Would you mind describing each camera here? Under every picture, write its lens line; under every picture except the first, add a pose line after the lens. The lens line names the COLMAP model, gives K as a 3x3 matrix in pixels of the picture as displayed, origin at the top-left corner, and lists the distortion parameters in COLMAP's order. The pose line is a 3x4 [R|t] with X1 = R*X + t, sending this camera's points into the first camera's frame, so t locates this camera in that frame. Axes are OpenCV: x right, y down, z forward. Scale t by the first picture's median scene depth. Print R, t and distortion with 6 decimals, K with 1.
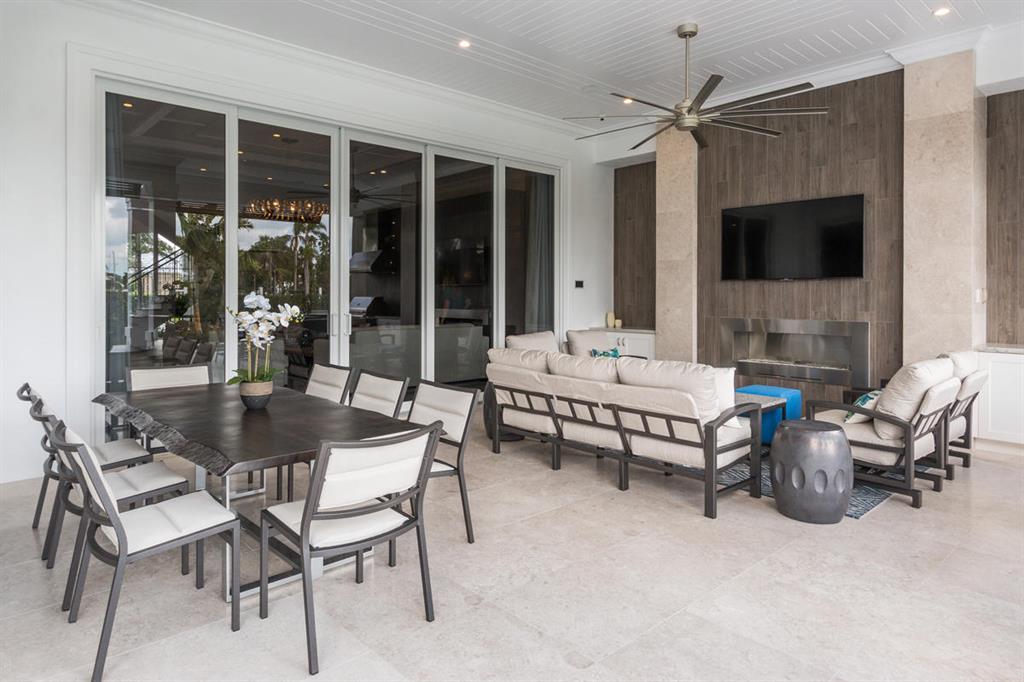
lens RADIAL K [[579.7, 0, 511.8], [0, 579.7, 286.2], [0, 0, 1]] dist [0.000999, 0.000173]
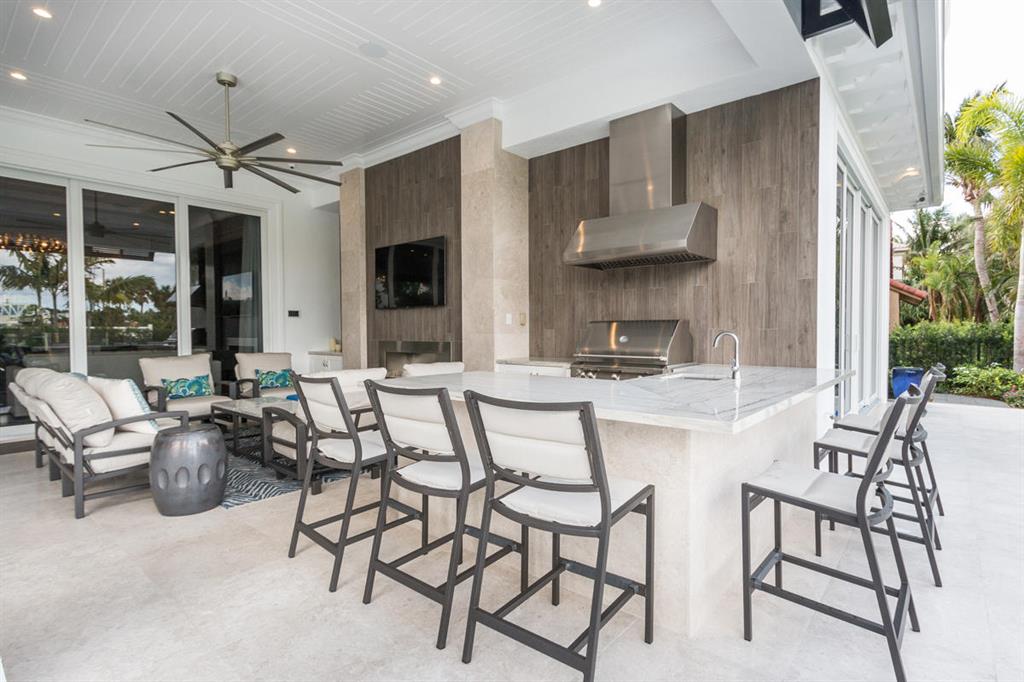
lens RADIAL K [[481.2, 0, 509.3], [0, 481.2, 328.7], [0, 0, 1]] dist [0.001862, 0.000057]
pose [[0.983476, -0.001517, 0.181033, 0.591107], [-0.000491, 0.999939, 0.011048, 0.024138], [-0.181039, -0.010955, 0.983415, -0.010966]]
